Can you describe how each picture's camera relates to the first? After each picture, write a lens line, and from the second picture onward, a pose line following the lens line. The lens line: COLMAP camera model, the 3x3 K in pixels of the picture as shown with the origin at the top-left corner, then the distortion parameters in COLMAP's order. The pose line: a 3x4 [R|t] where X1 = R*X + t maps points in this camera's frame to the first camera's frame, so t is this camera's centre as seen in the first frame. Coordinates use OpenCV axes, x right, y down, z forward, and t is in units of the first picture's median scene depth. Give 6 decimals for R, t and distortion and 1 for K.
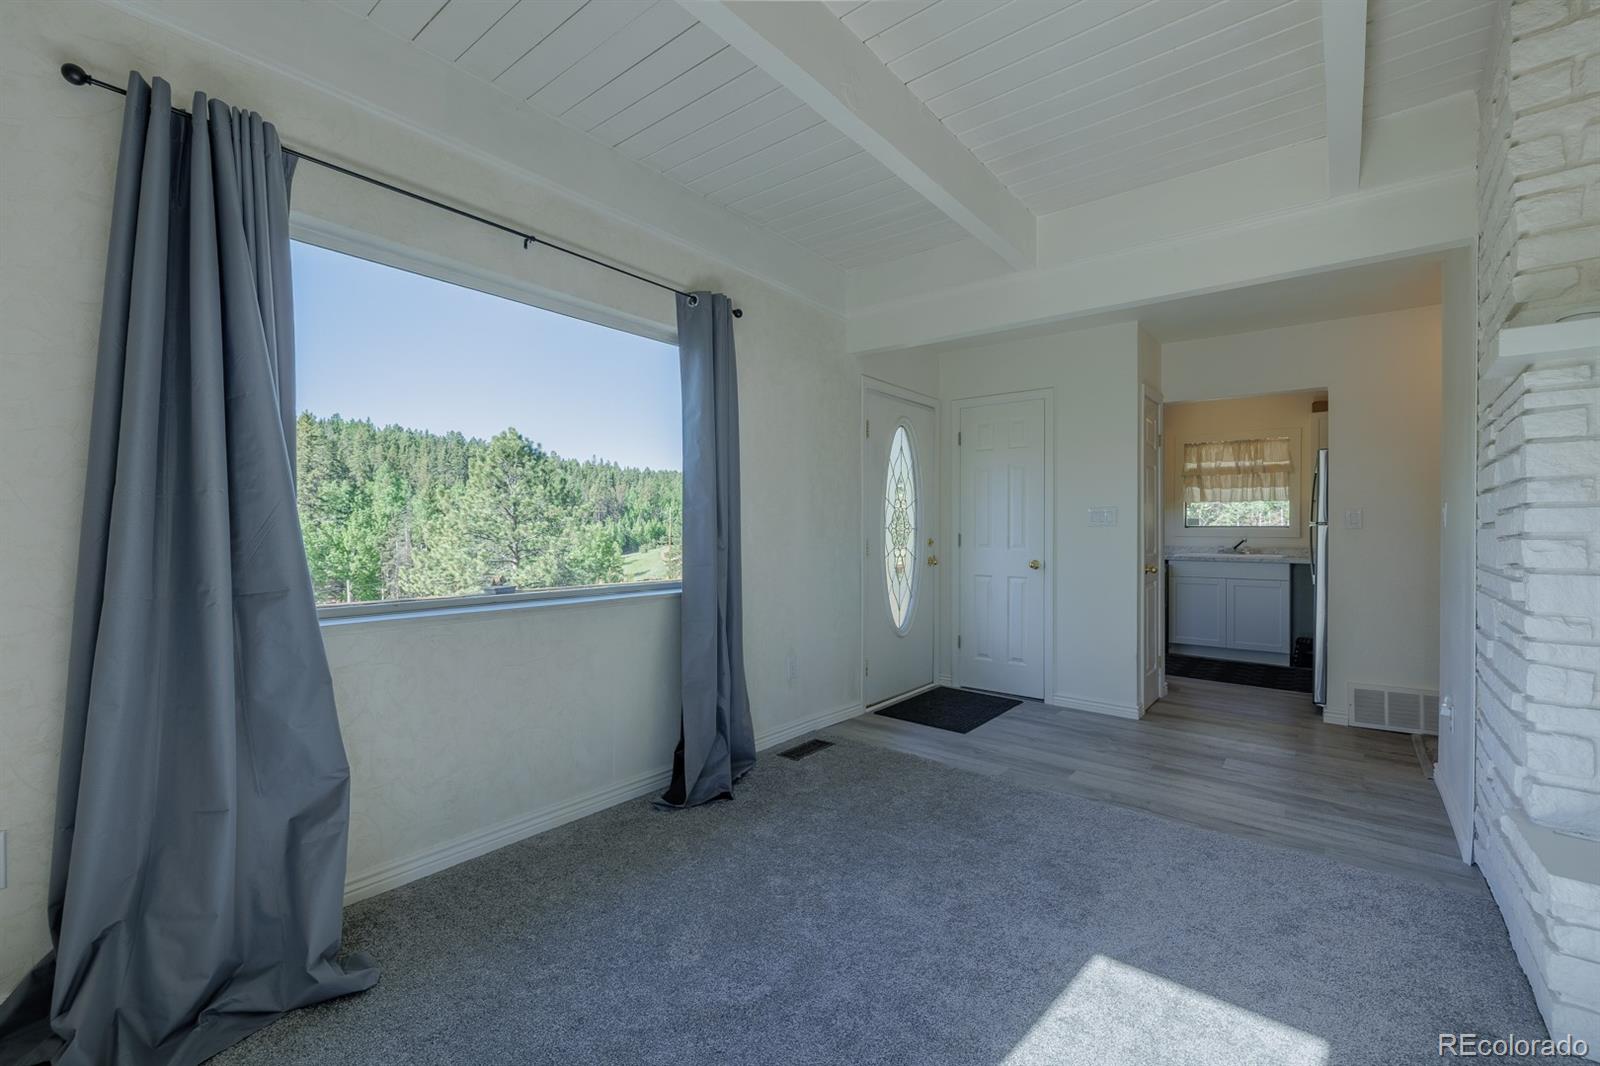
lens RADIAL K [[669.5, 0, 796.7], [0, 669.5, 531.9], [0, 0, 1]] dist [0.002857, -0.000303]
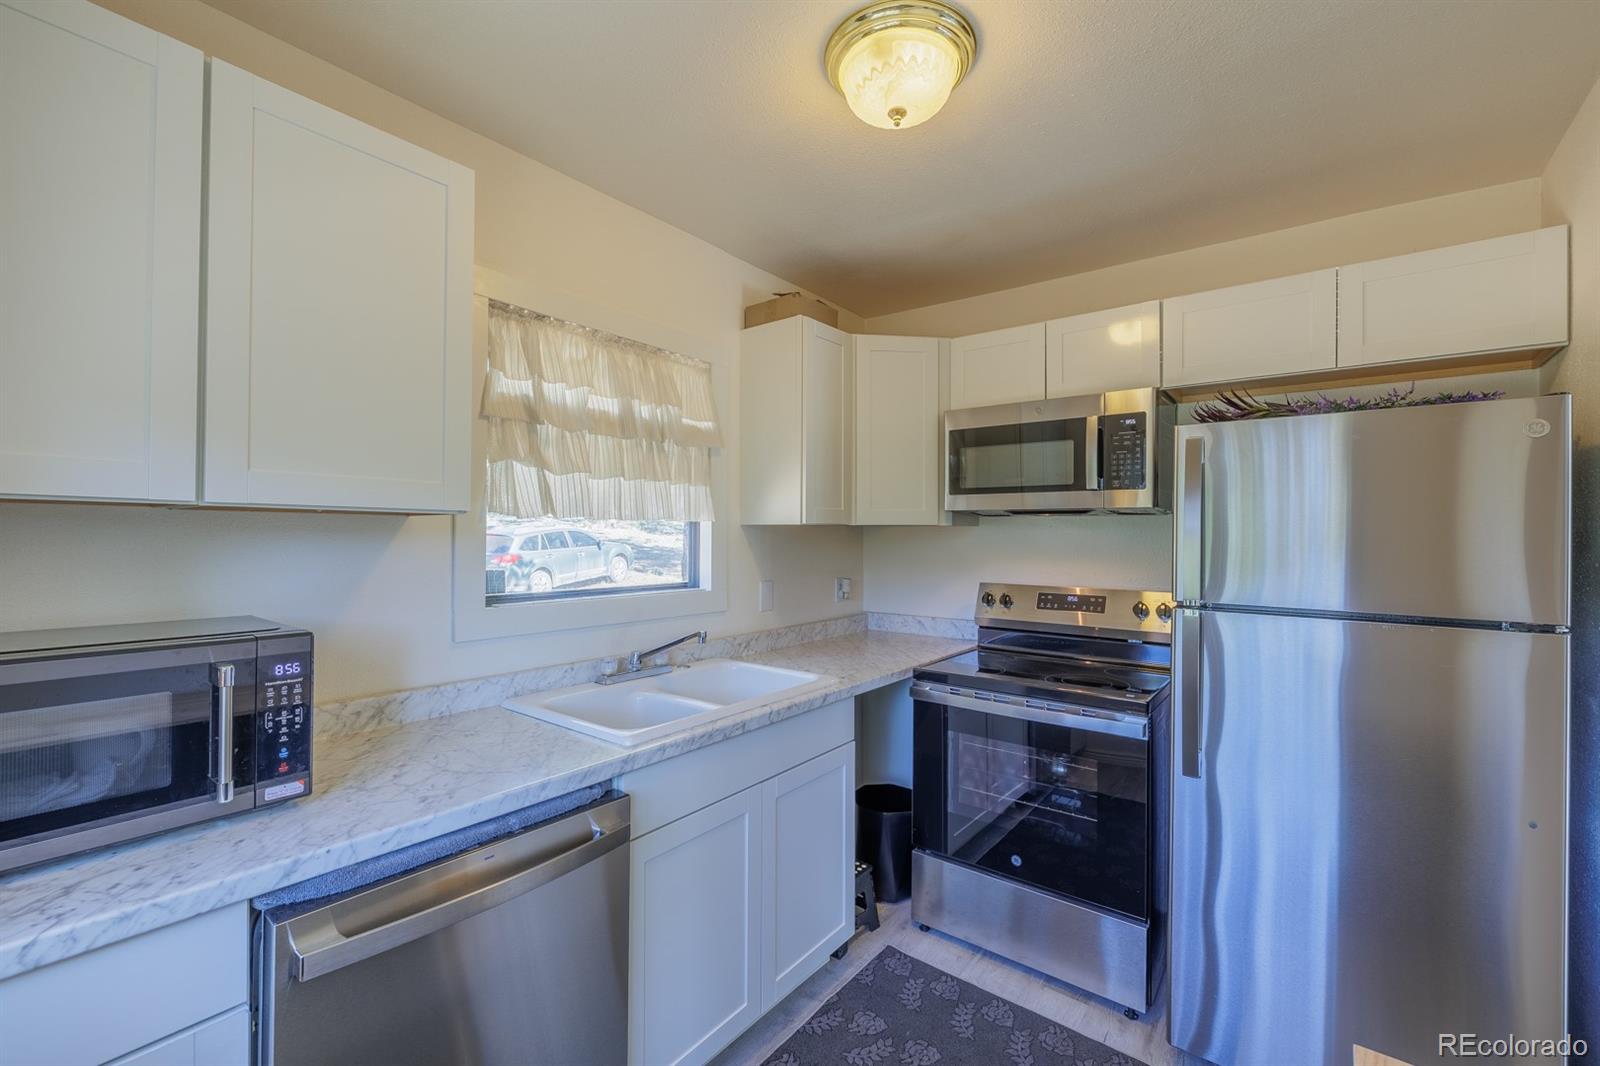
lens RADIAL K [[673.9, 0, 796.5], [0, 673.9, 532.6], [0, 0, 1]] dist [-0.001687, -0.000641]
pose [[-0.026708, -0.001553, 0.999642, 0.308714], [-0.001093, 0.999998, 0.001524, -0.038041], [-0.999643, -0.001052, -0.026710, 0.898568]]
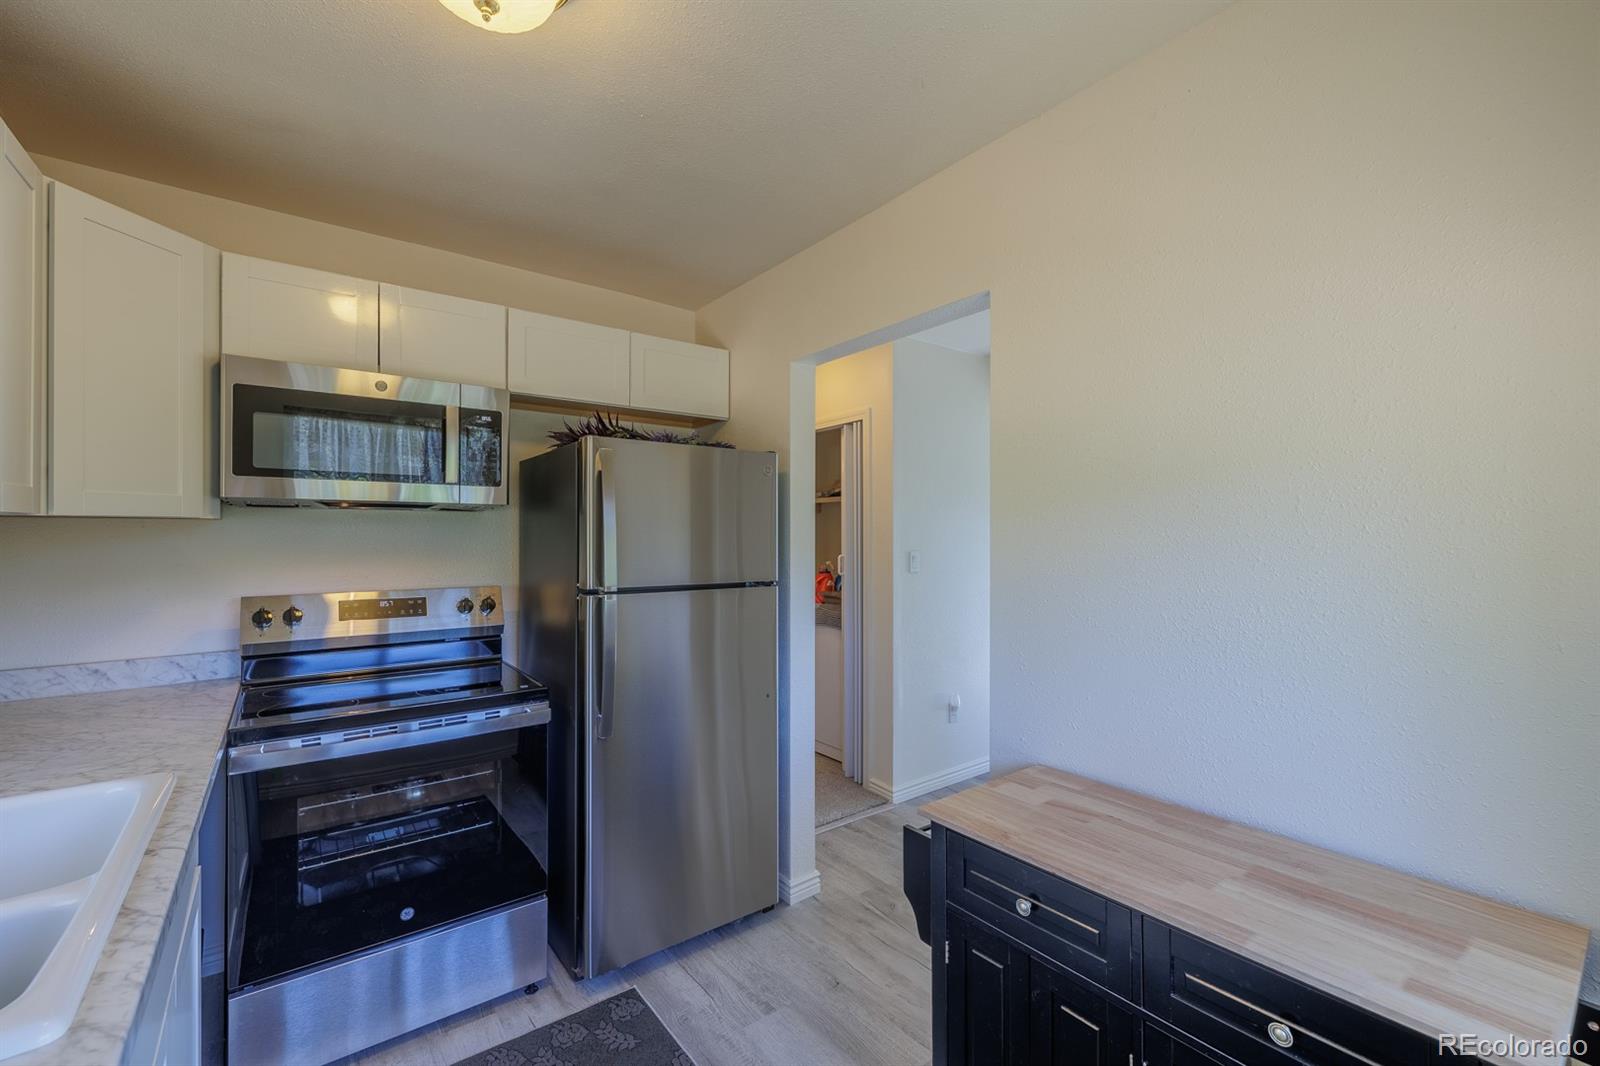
lens RADIAL K [[669.5, 0, 796.7], [0, 669.5, 531.9], [0, 0, 1]] dist [0.002857, -0.000303]
pose [[-0.974316, -0.003394, 0.225161, 0.413470], [-0.002787, 0.999992, 0.003011, -0.037811], [-0.225169, 0.002306, -0.974317, 1.016431]]
